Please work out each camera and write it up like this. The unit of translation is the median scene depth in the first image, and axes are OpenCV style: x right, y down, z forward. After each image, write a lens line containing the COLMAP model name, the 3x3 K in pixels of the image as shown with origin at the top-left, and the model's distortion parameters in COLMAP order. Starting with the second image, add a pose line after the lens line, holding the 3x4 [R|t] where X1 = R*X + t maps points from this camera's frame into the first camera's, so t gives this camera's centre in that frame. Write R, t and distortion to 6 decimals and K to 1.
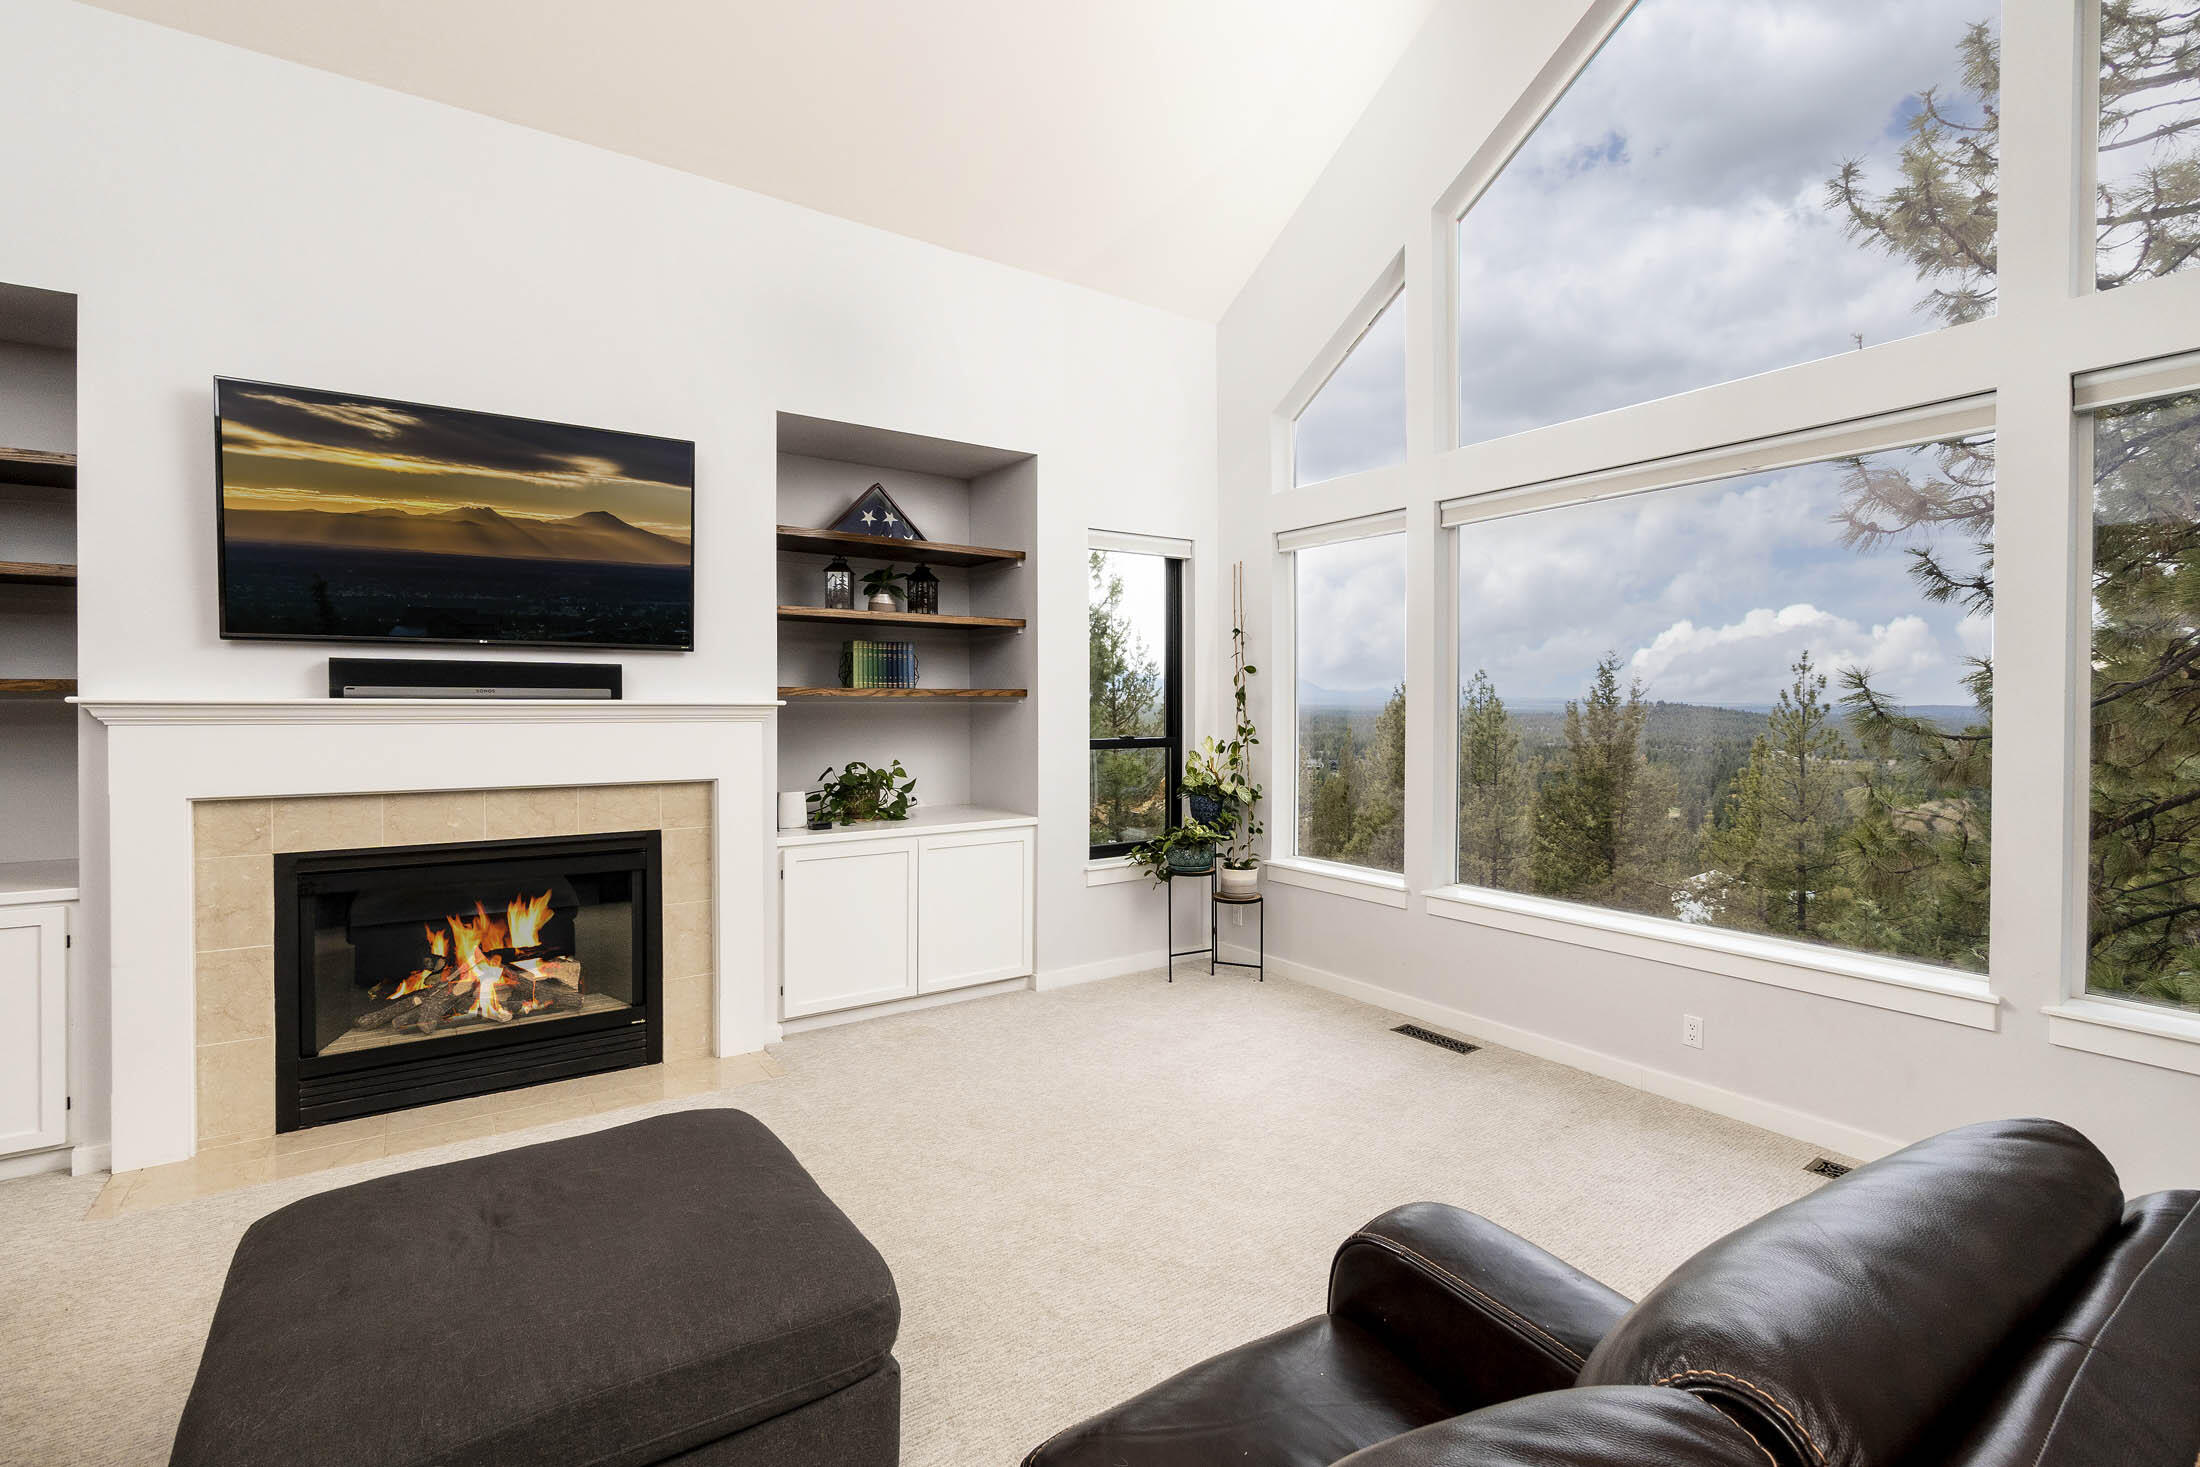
lens RADIAL K [[984.2, 0, 1097.6], [0, 984.2, 713.4], [0, 0, 1]] dist [-0.001575, -0.000200]
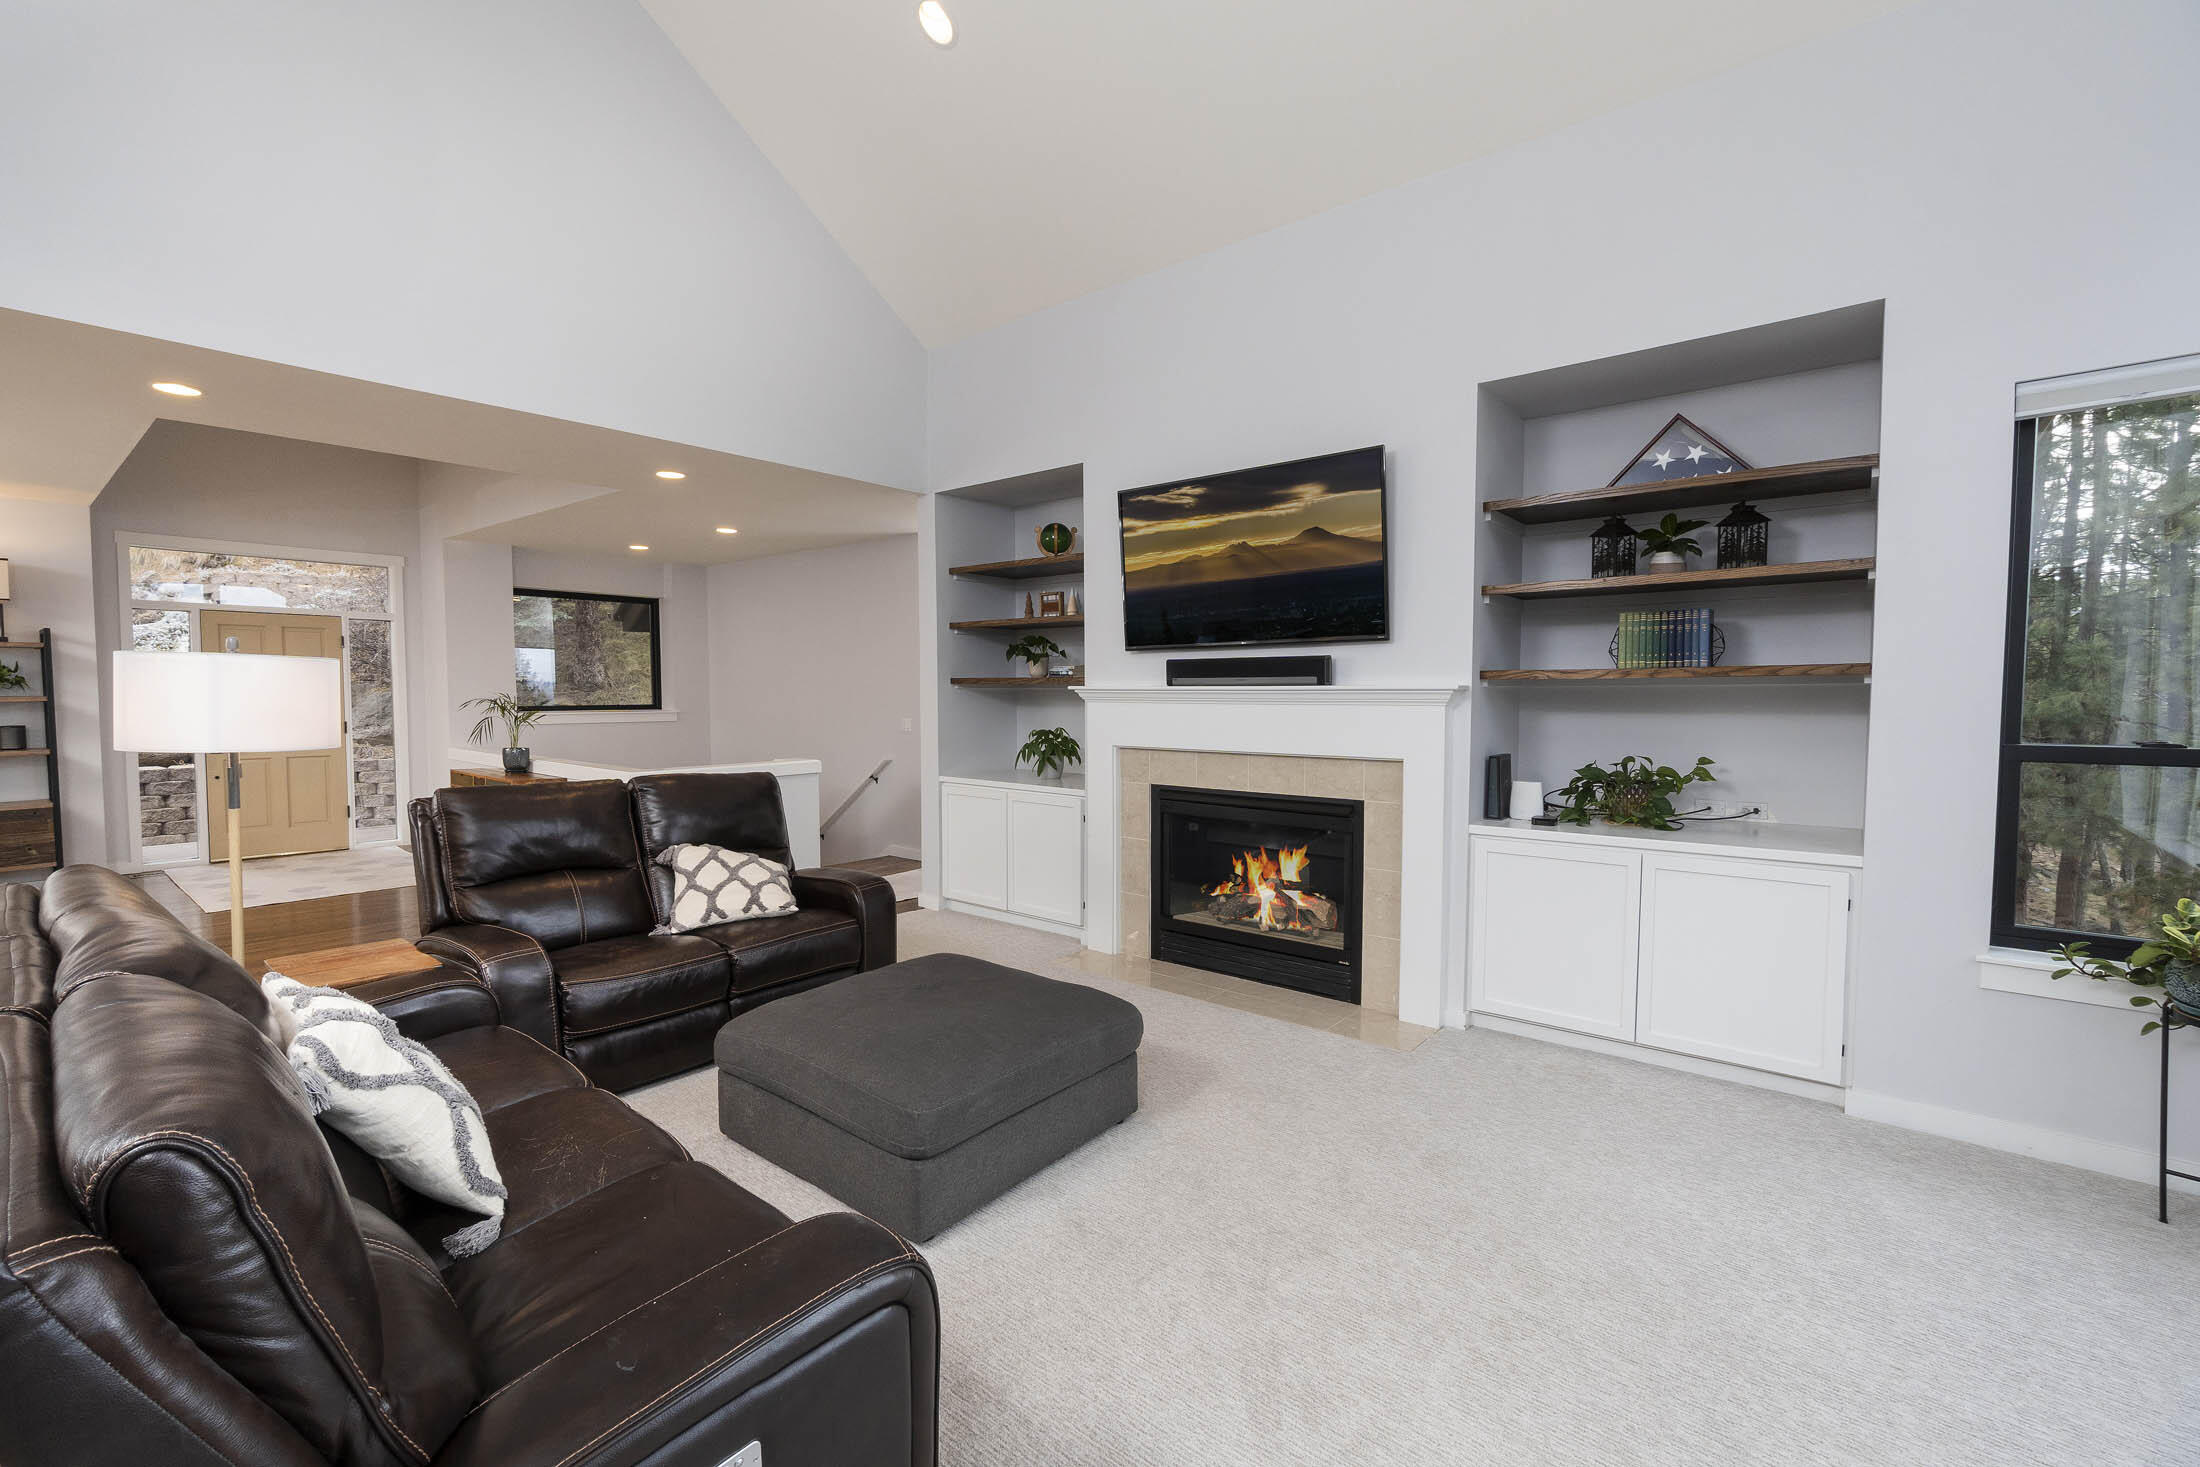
lens RADIAL K [[967.7, 0, 1100.0], [0, 967.7, 733.5], [0, 0, 1]] dist [0.000729, 0.000684]
pose [[0.263104, 0.040227, -0.963928, 0.553210], [-0.004592, 0.999171, 0.040444, -0.002042], [0.964757, -0.006215, 0.263071, 0.429297]]
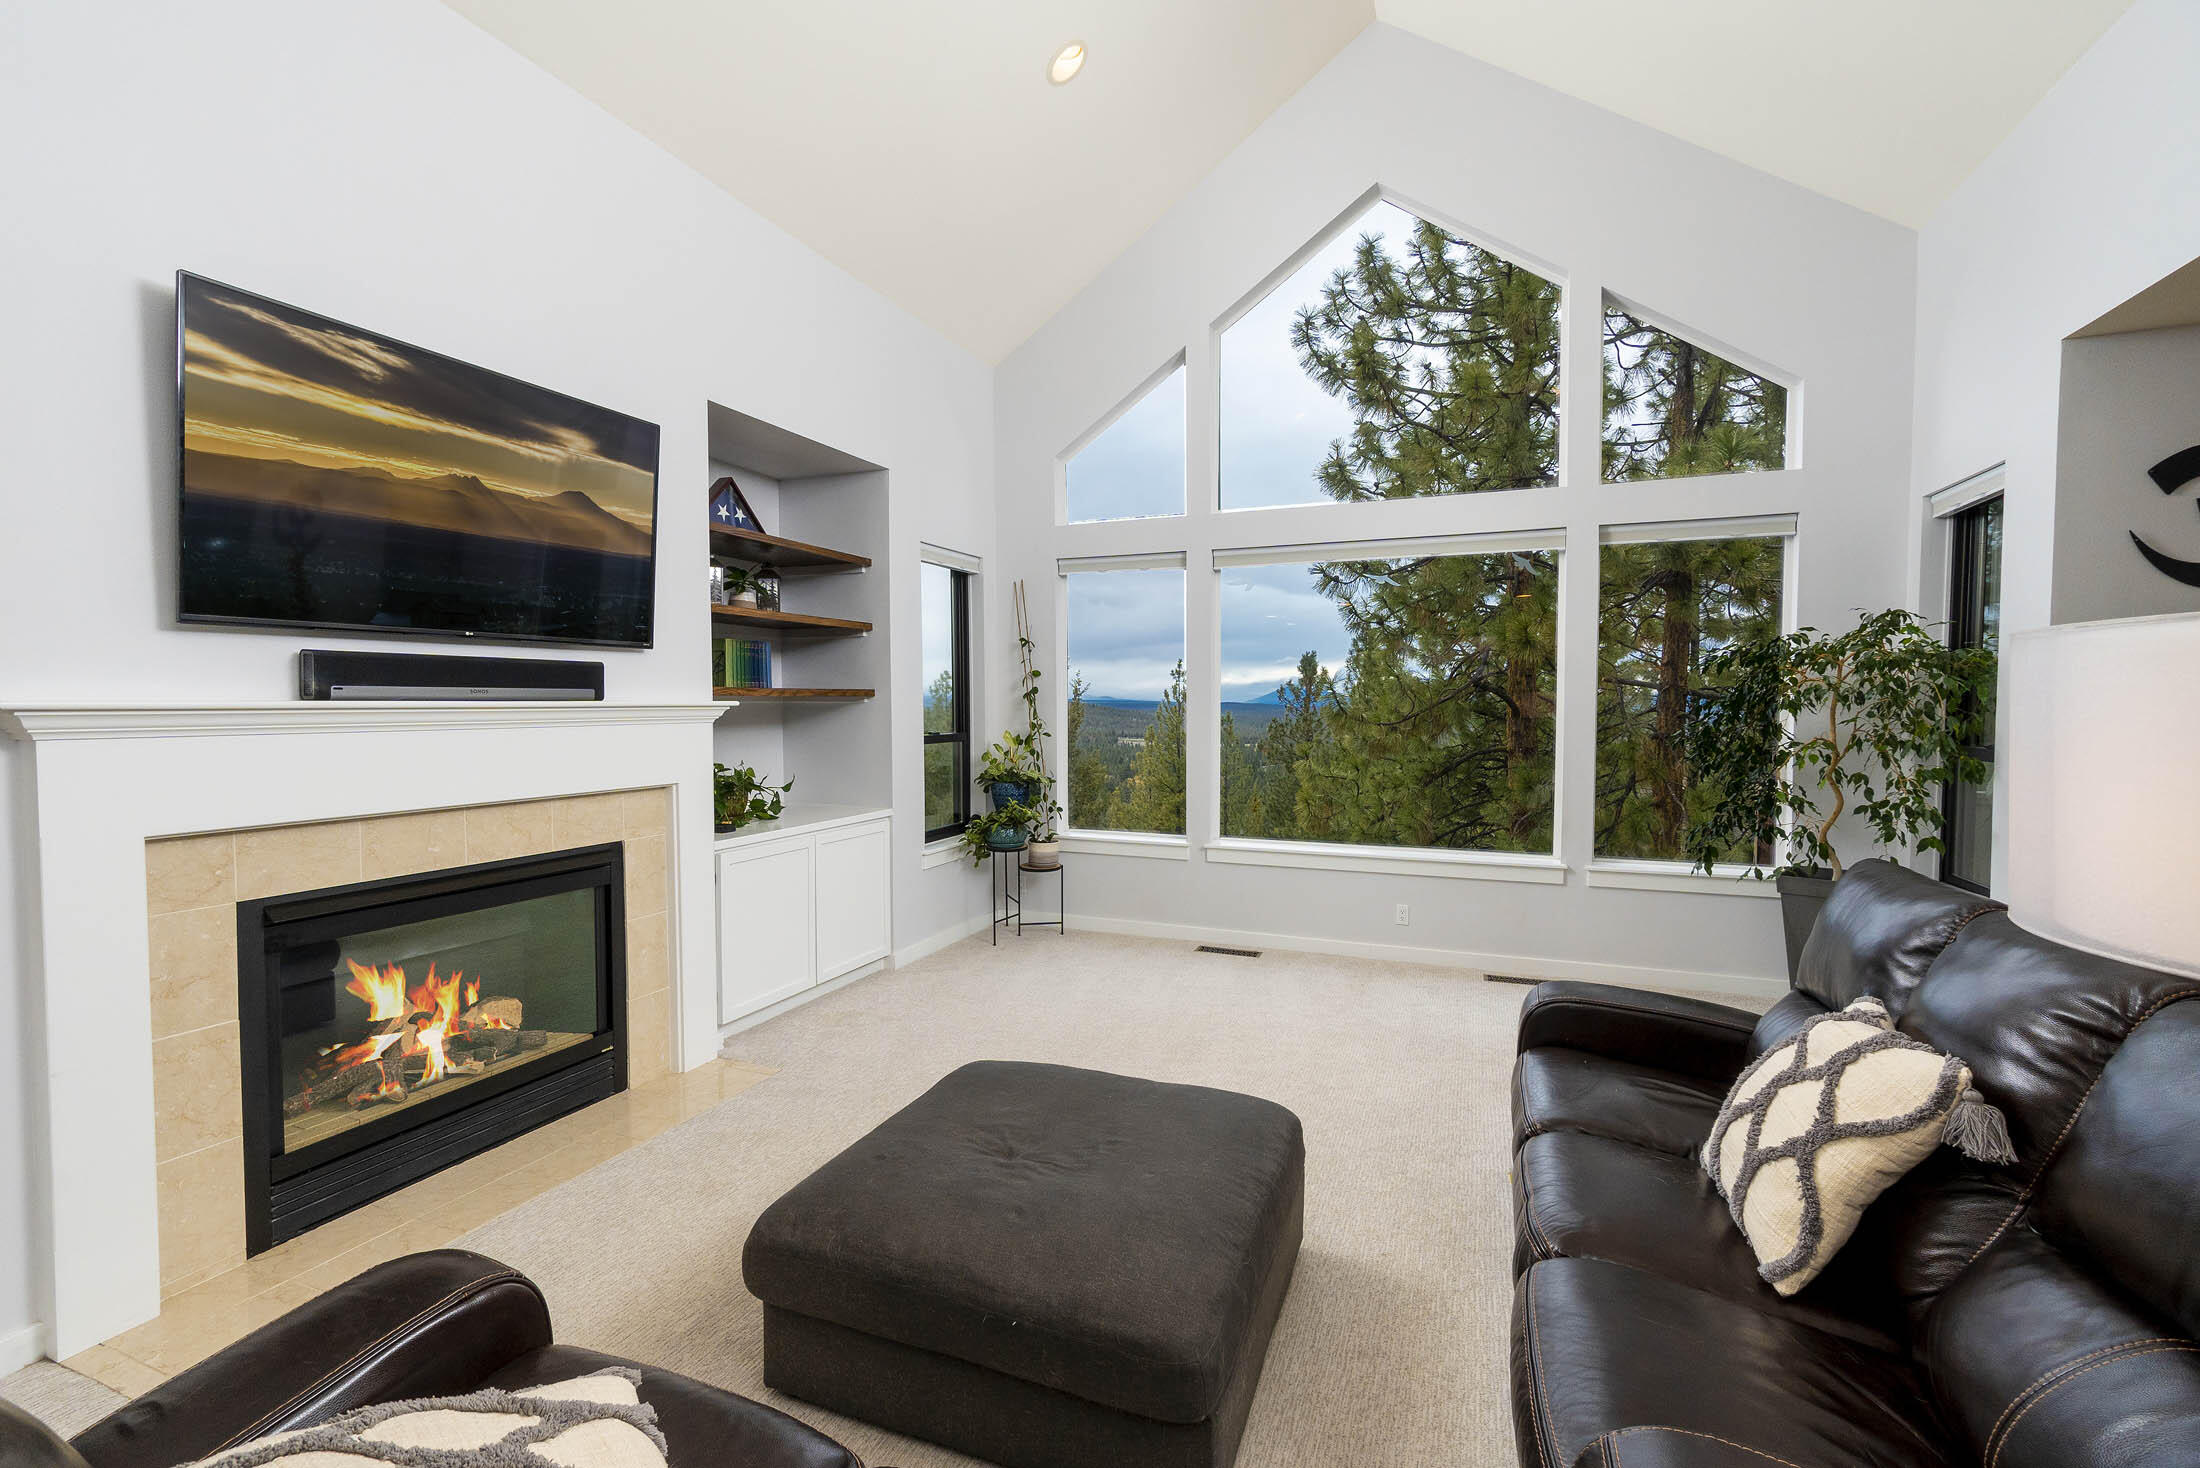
lens RADIAL K [[967.7, 0, 1100.0], [0, 967.7, 734.0], [0, 0, 1]] dist [0.000729, 0.000684]
pose [[0.833379, -0.019268, 0.552366, -0.585539], [0.004033, 0.999578, 0.028782, -0.007121], [-0.552687, -0.021758, 0.833105, -0.005896]]
